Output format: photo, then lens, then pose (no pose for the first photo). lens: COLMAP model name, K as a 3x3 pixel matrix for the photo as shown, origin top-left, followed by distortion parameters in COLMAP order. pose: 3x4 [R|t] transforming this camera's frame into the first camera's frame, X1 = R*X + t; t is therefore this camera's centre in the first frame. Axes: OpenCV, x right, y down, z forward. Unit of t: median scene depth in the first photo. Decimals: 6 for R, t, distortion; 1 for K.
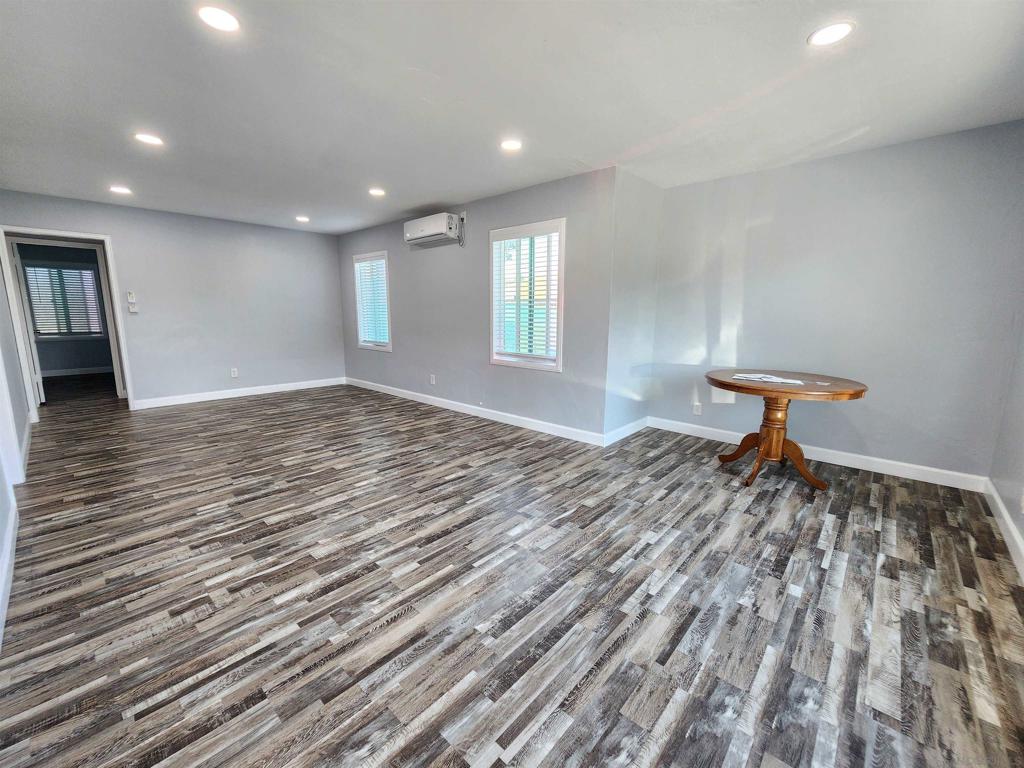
lens RADIAL K [[419.7, 0, 508.0], [0, 419.7, 383.0], [0, 0, 1]] dist [0.000803, -0.000179]
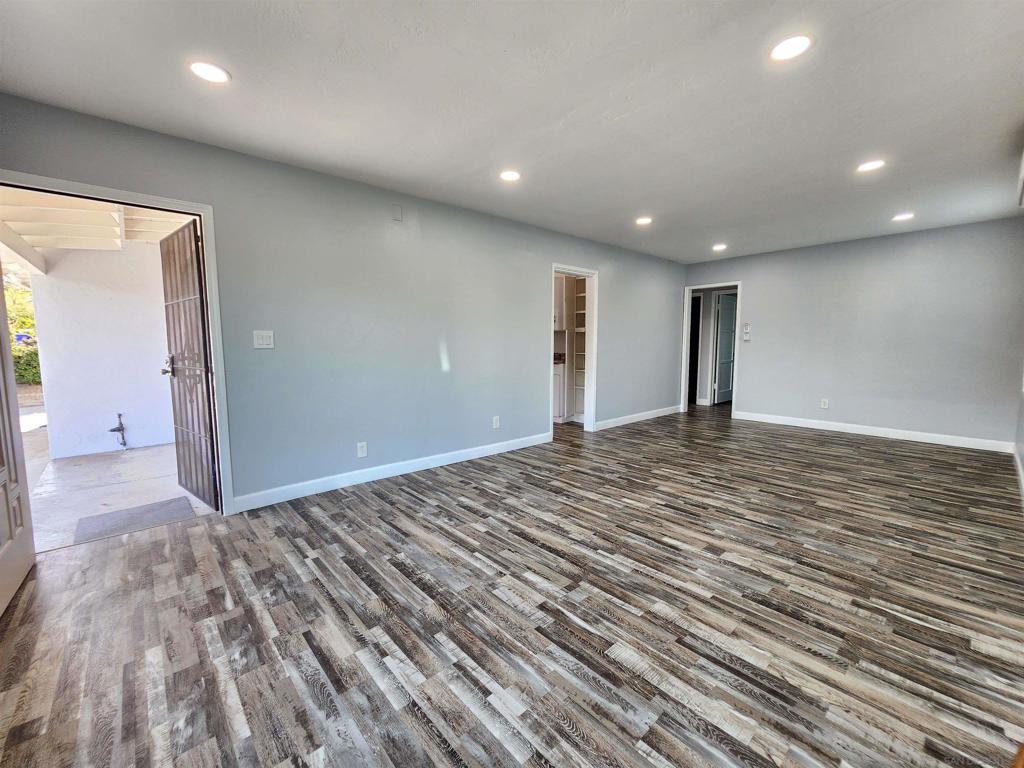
lens RADIAL K [[419.7, 0, 508.0], [0, 419.7, 383.0], [0, 0, 1]] dist [0.000803, -0.000179]
pose [[-0.100789, 0.091260, -0.990713, 0.869636], [-0.163058, 0.980804, 0.106936, -0.136925], [0.981455, 0.172321, -0.083974, 0.955286]]
